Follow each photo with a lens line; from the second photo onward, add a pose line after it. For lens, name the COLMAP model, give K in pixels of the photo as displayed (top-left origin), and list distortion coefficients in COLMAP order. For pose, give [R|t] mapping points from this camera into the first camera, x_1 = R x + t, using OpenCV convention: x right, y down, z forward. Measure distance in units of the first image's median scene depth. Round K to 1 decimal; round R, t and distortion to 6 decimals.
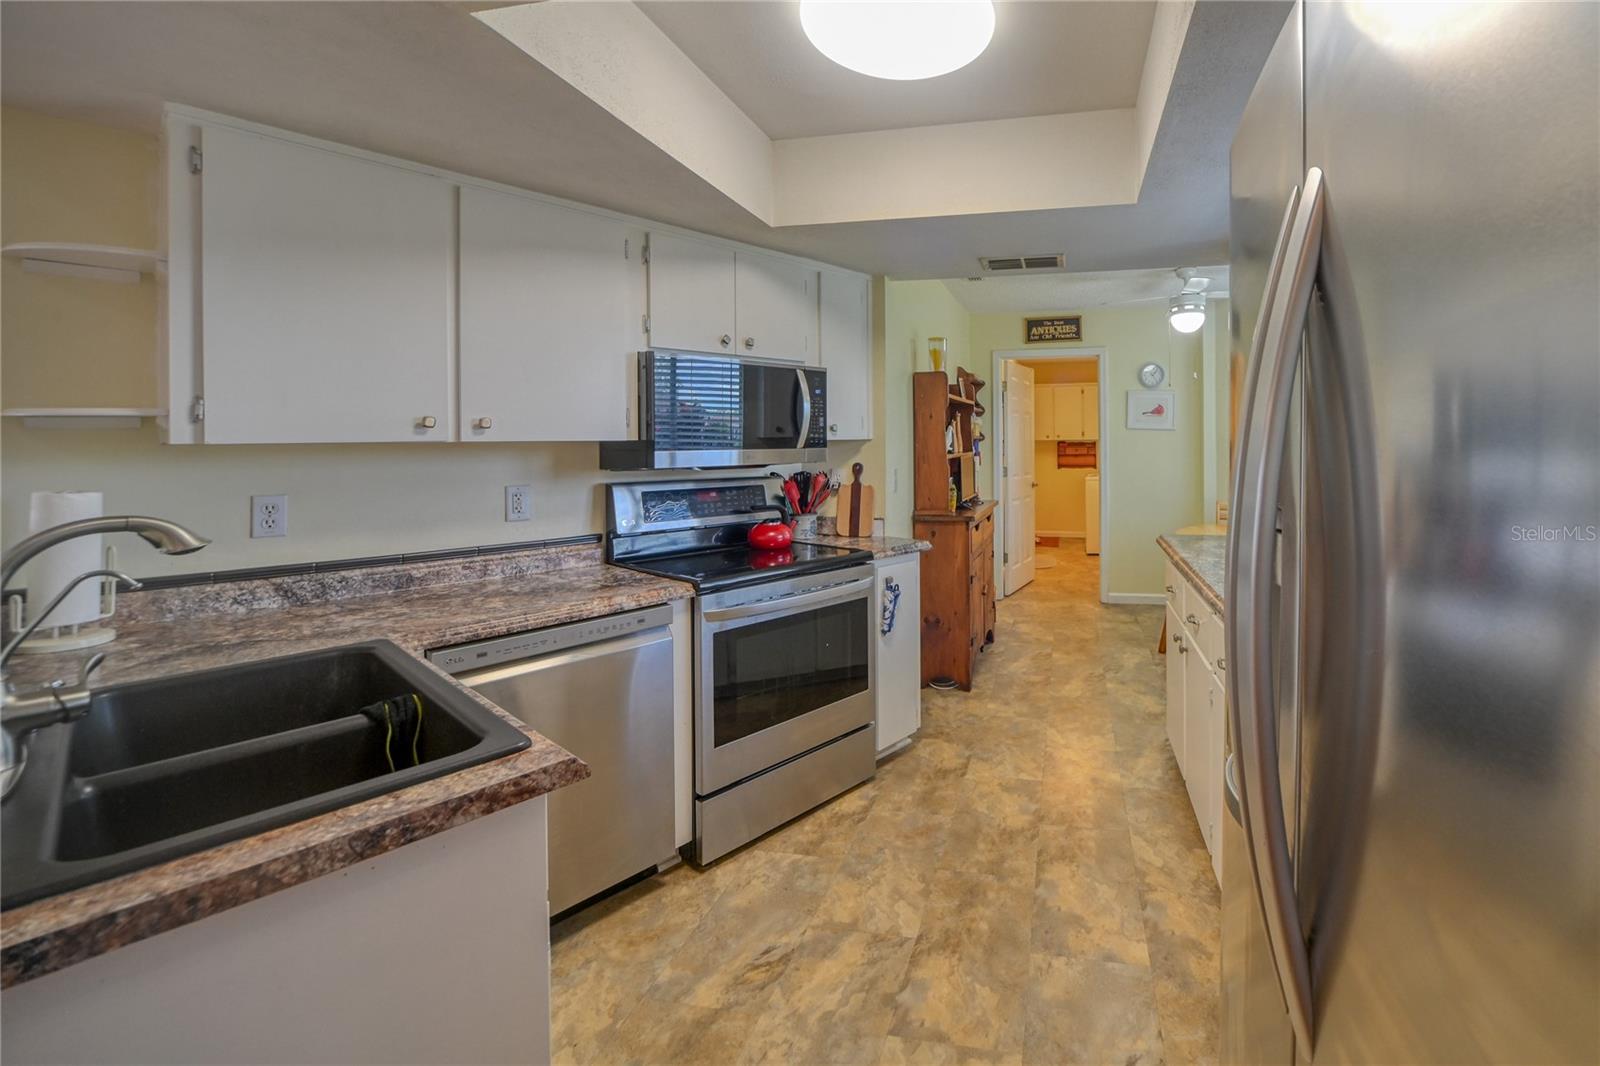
lens RADIAL K [[680.0, 0, 950.0], [0, 680.0, 441.4], [0, 0, 1]] dist [-0.013834, -0.001058]
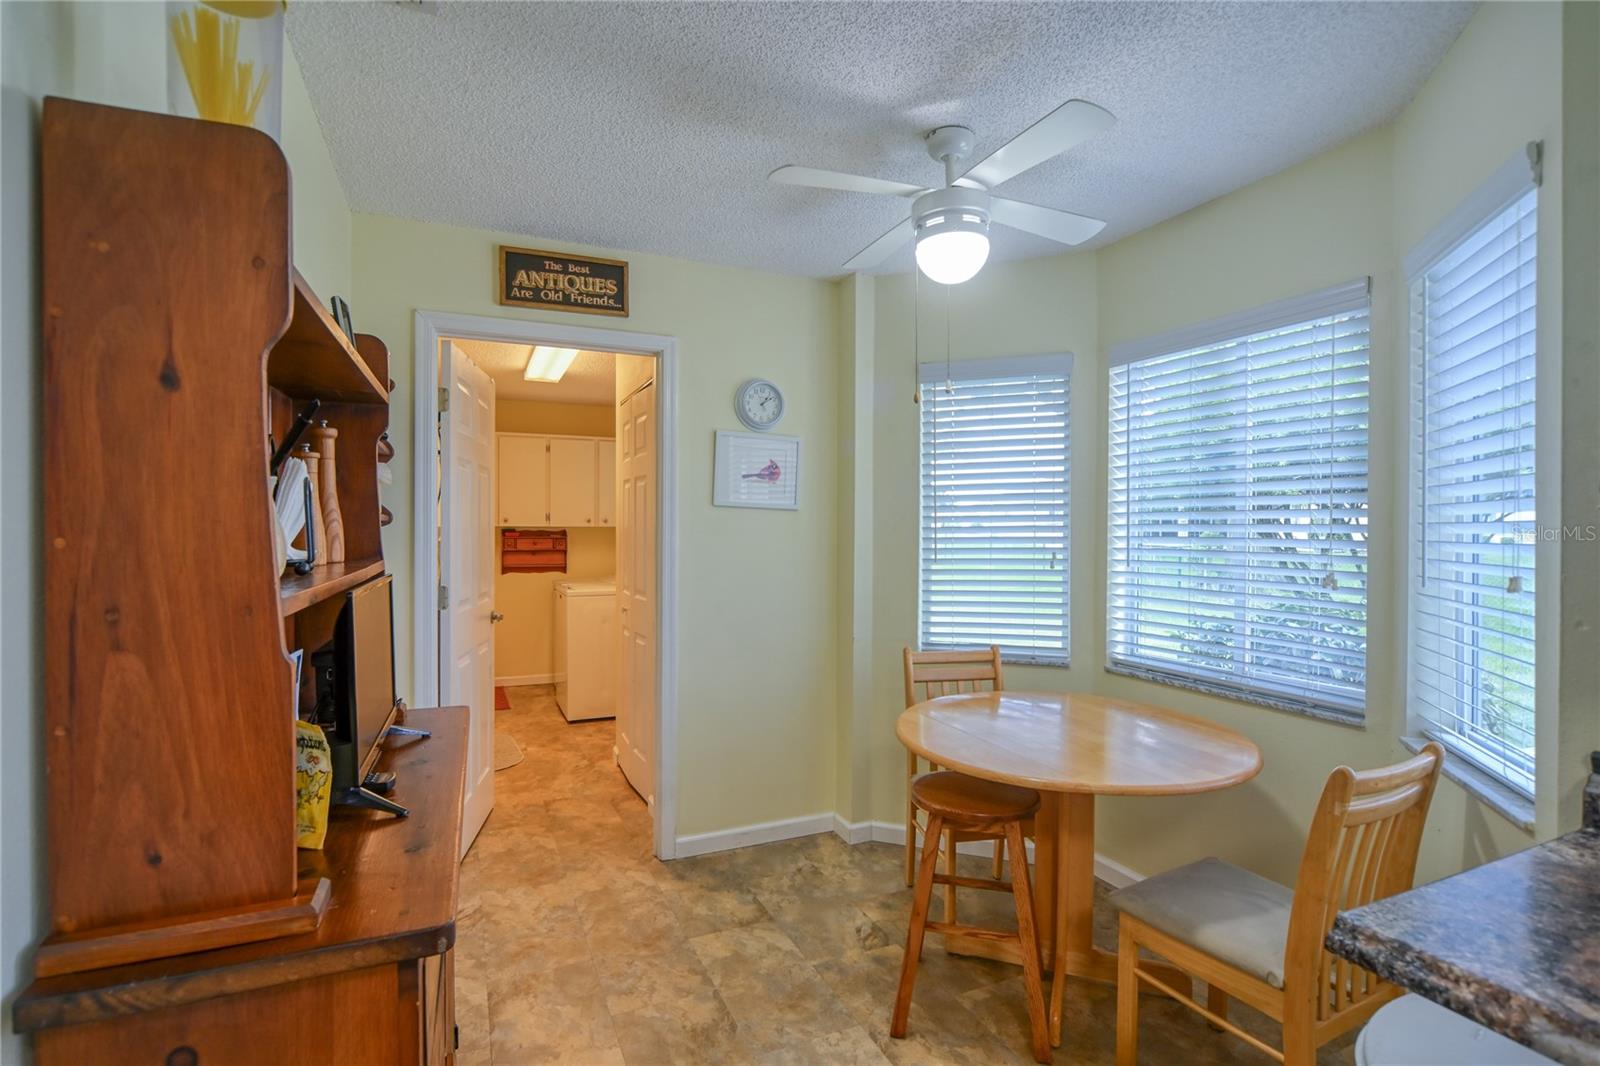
lens RADIAL K [[753.1, 0, 797.4], [0, 753.1, 538.2], [0, 0, 1]] dist [-0.017332, -0.000131]
pose [[0.826142, 0.005840, 0.563432, -0.002702], [-0.012103, 0.999899, 0.007383, 0.000962], [-0.563332, -0.012919, 0.826129, 0.963167]]
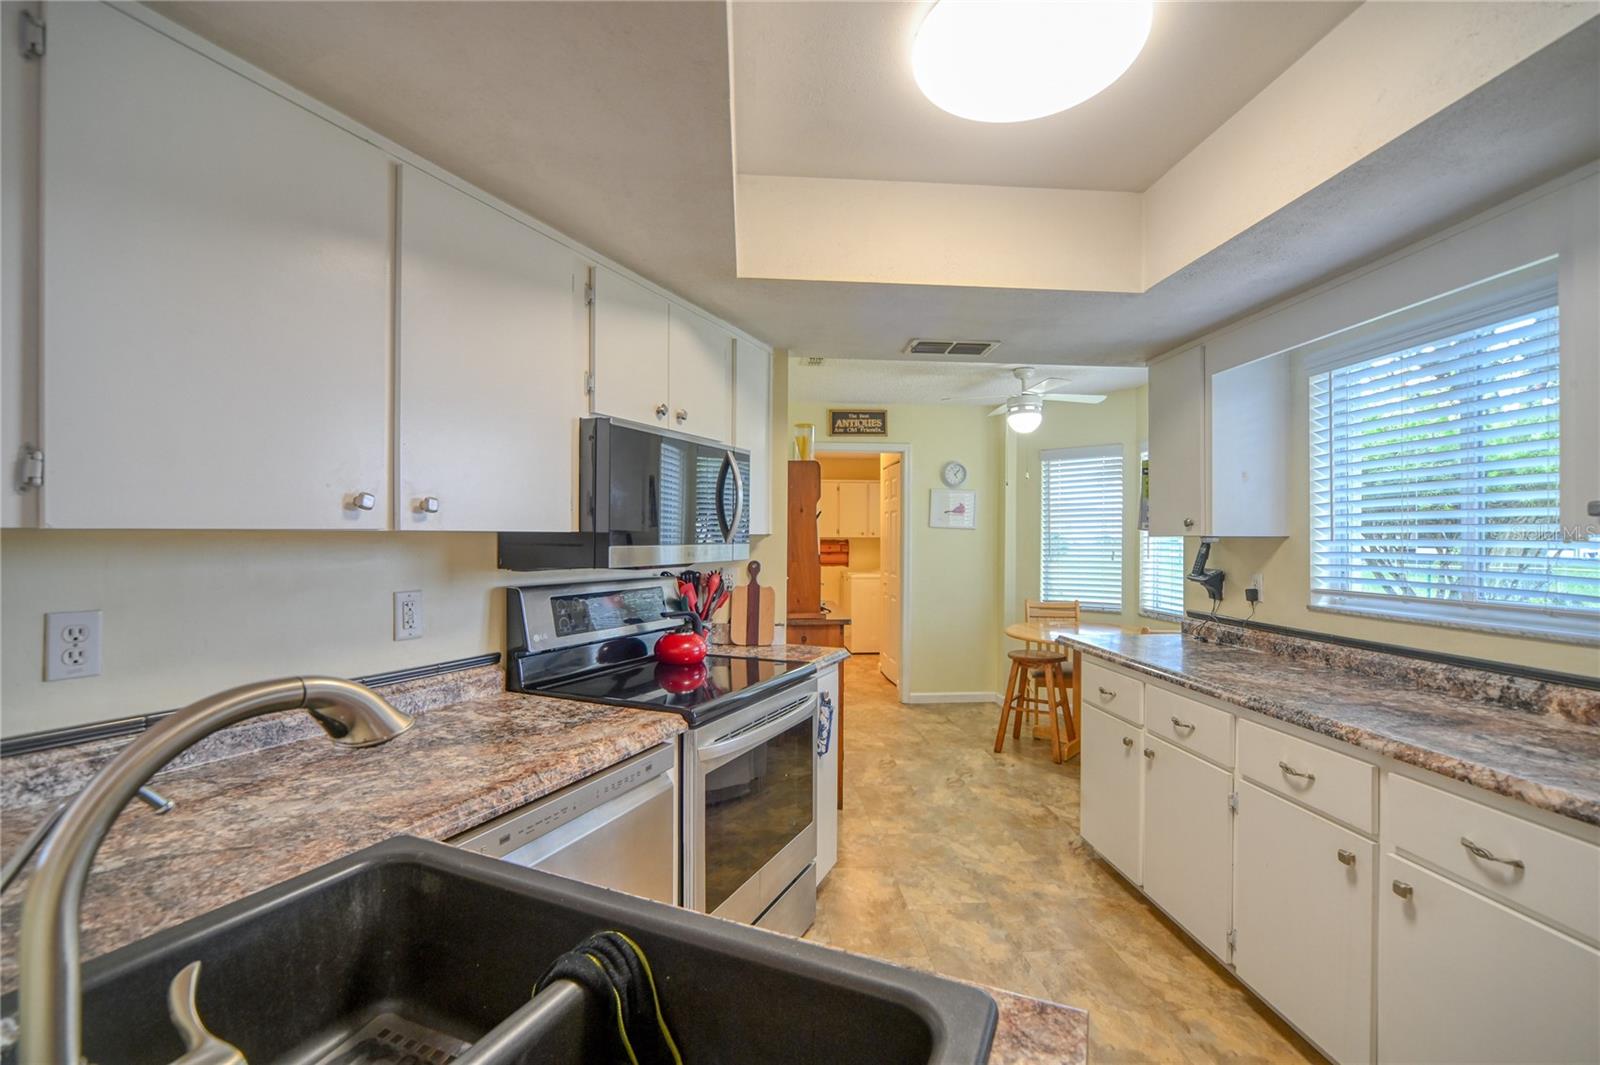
lens RADIAL K [[690.3, 0, 803.1], [0, 690.3, 537.7], [0, 0, 1]] dist [-0.012785, 0.001097]
pose [[0.967551, 0.013317, 0.252326, -0.328163], [-0.013330, 0.999910, -0.001658, 0.002504], [-0.252325, -0.001760, 0.967641, 0.136062]]
